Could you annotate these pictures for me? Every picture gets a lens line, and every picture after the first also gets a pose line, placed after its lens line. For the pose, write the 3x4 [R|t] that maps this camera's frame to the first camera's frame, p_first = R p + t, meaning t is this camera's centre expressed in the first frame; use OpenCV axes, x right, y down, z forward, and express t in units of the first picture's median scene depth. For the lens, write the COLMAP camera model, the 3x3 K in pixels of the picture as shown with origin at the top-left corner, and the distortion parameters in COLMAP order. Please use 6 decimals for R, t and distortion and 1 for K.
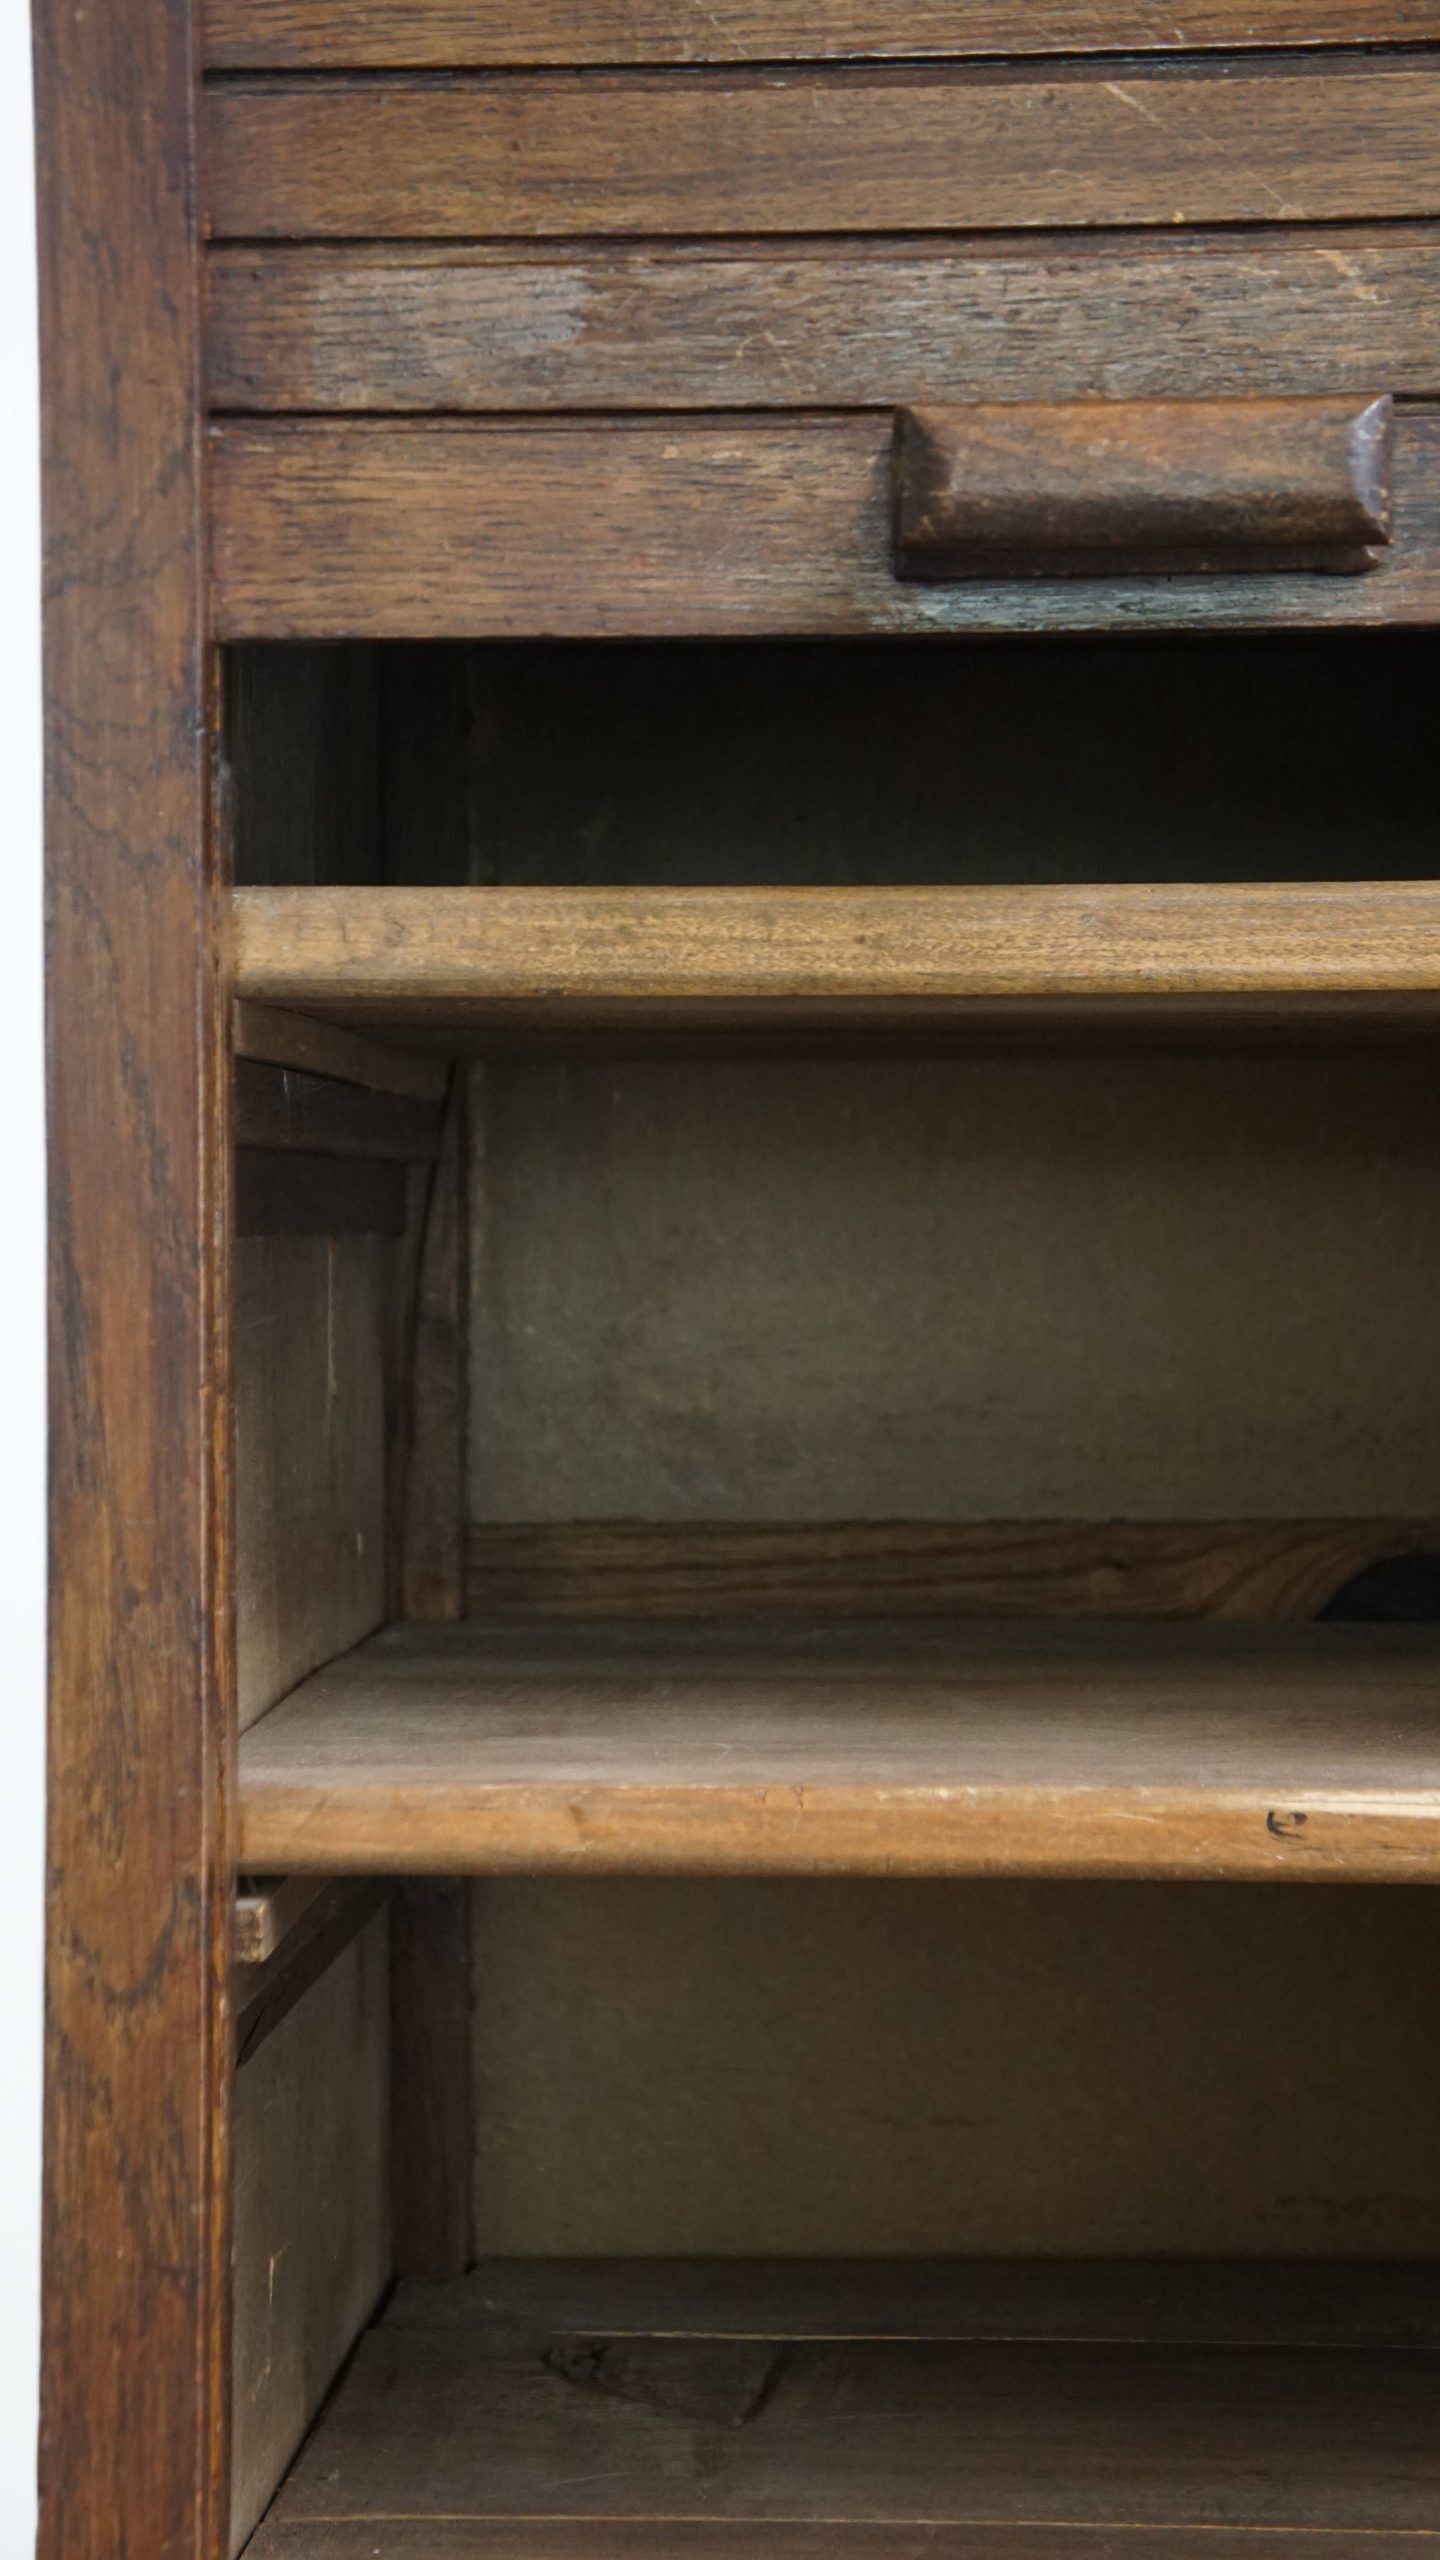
lens RADIAL K [[4757.7, 0, 719.8], [0, 4757.7, 1314.3], [0, 0, 1]] dist [0.183463, 0.962352]
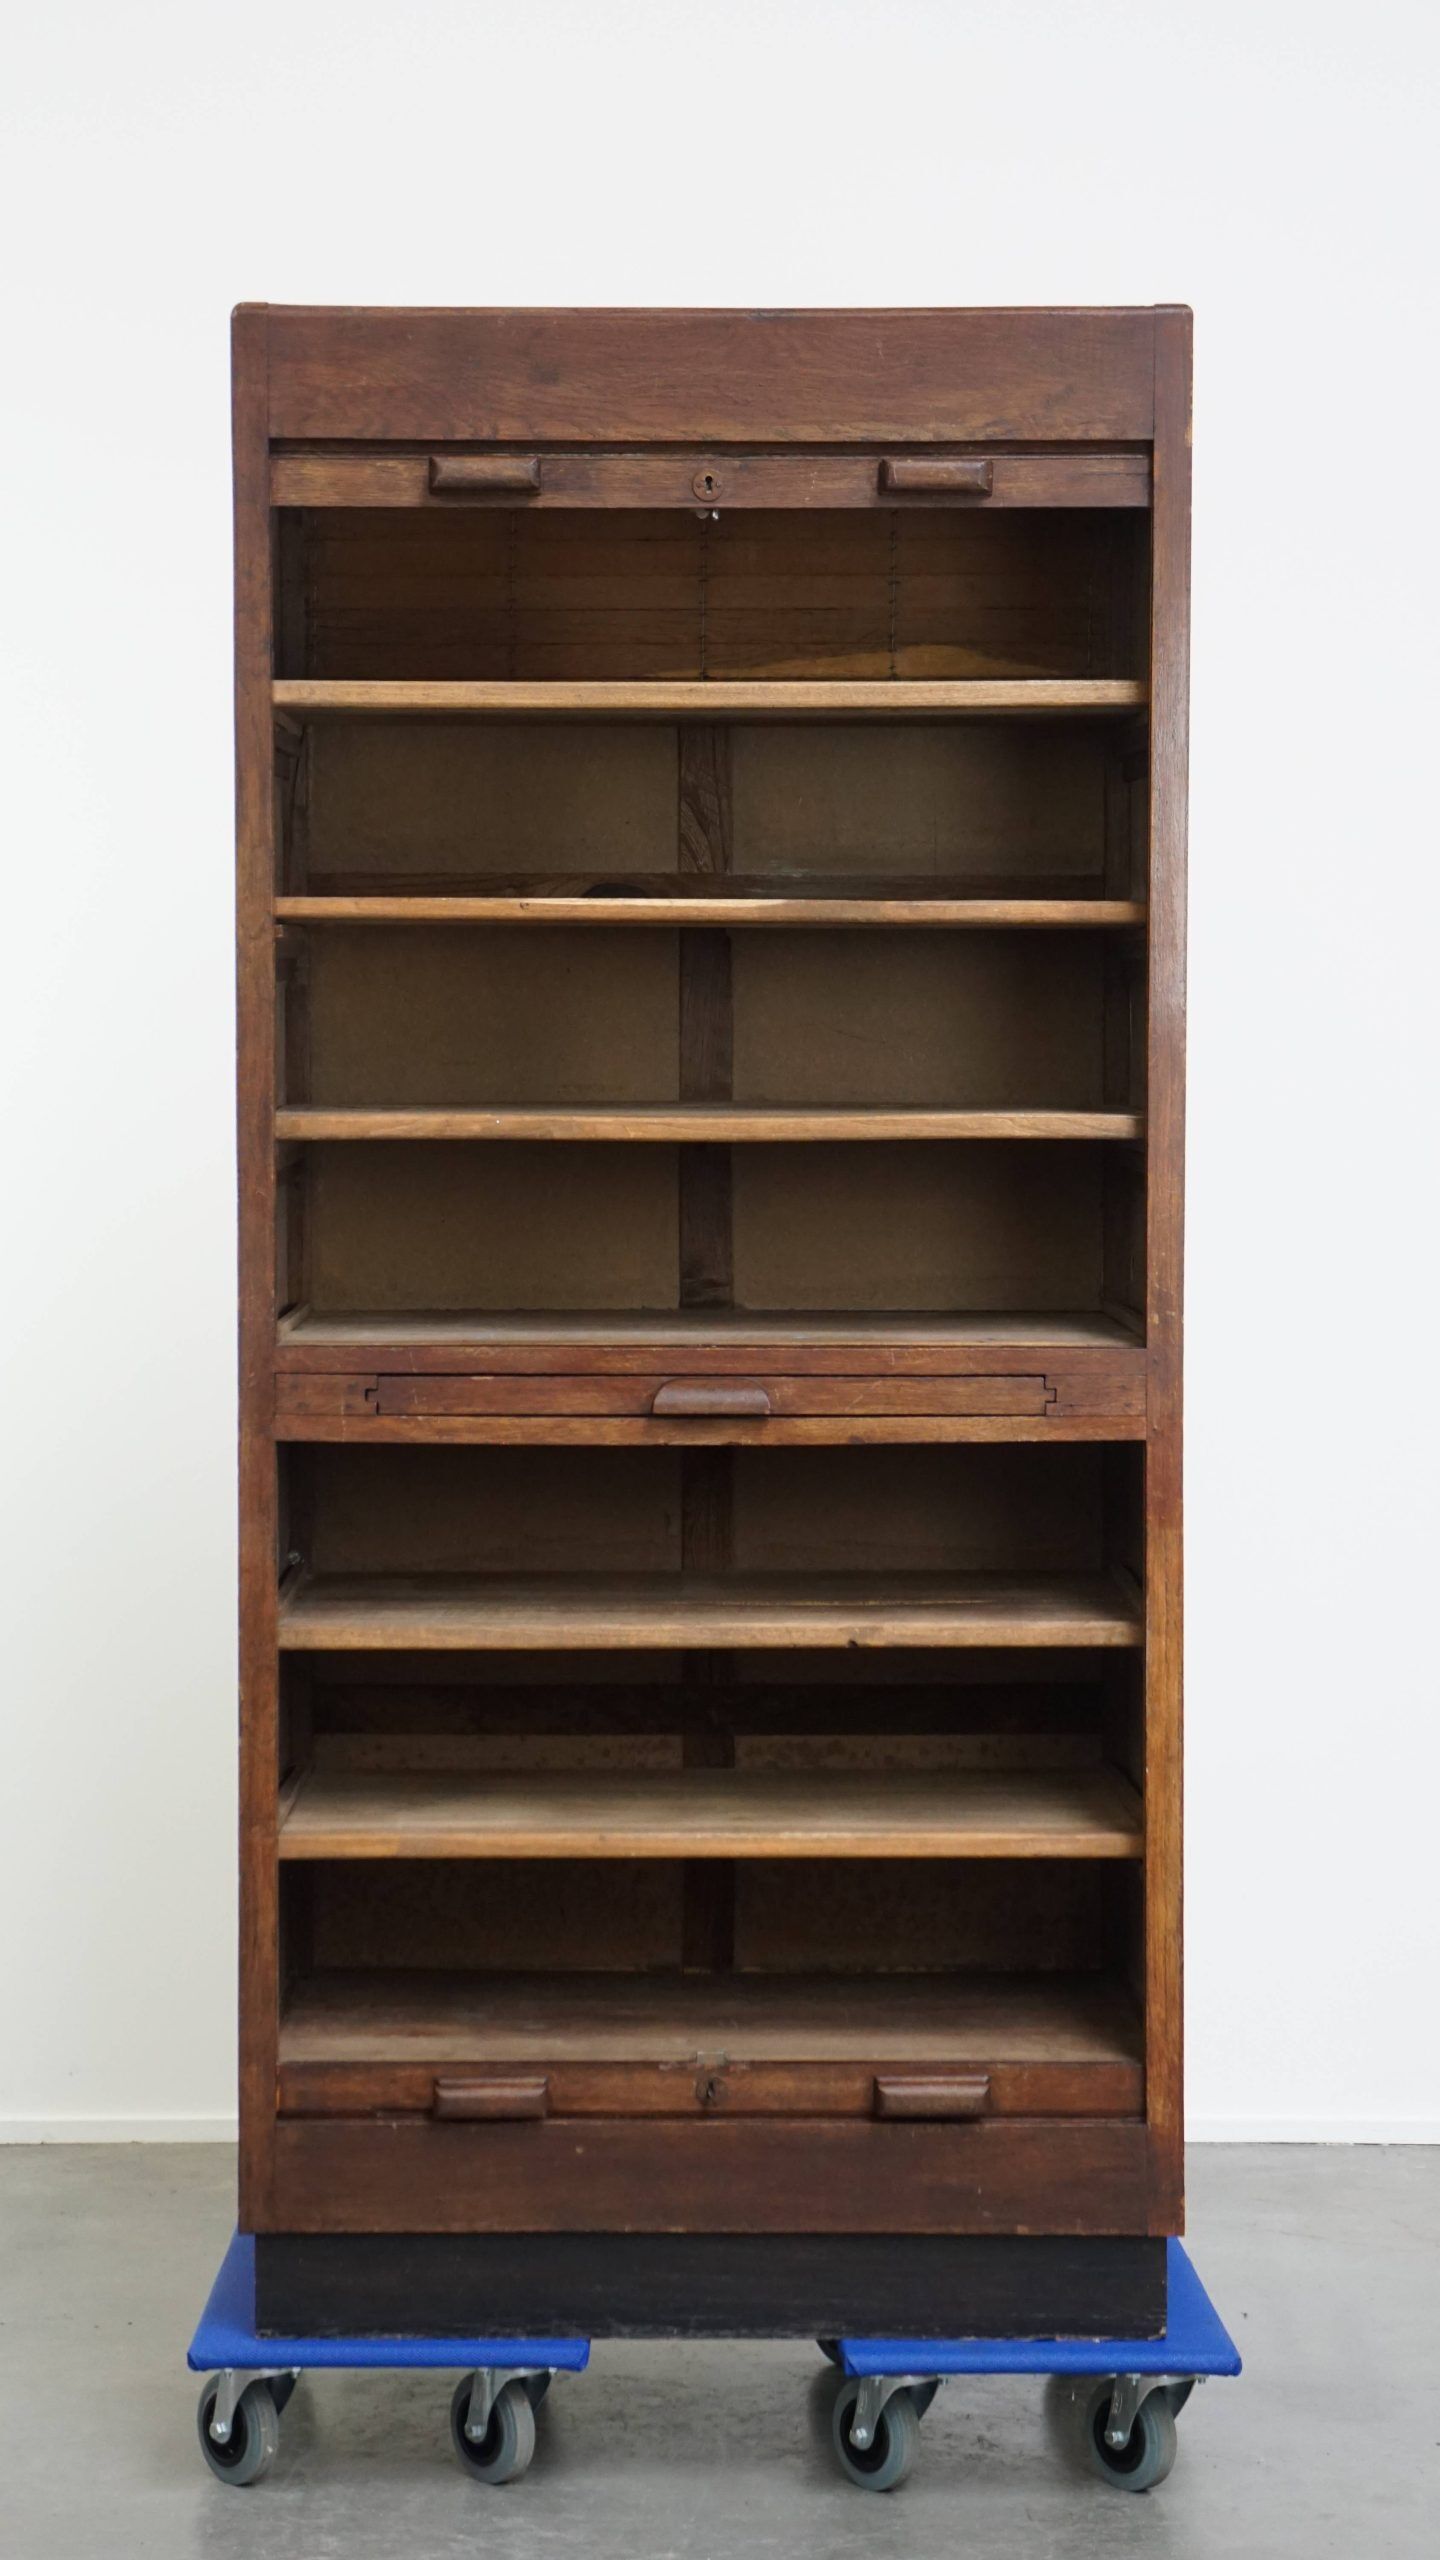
lens RADIAL K [[4757.7, 0, 719.8], [0, 4757.7, 1314.3], [0, 0, 1]] dist [0.183463, 0.962352]
pose [[0.997348, -0.002524, 0.072742, -0.017806], [-0.002091, 0.997993, 0.063289, 0.204933], [-0.072756, -0.063274, 0.995341, -3.319995]]
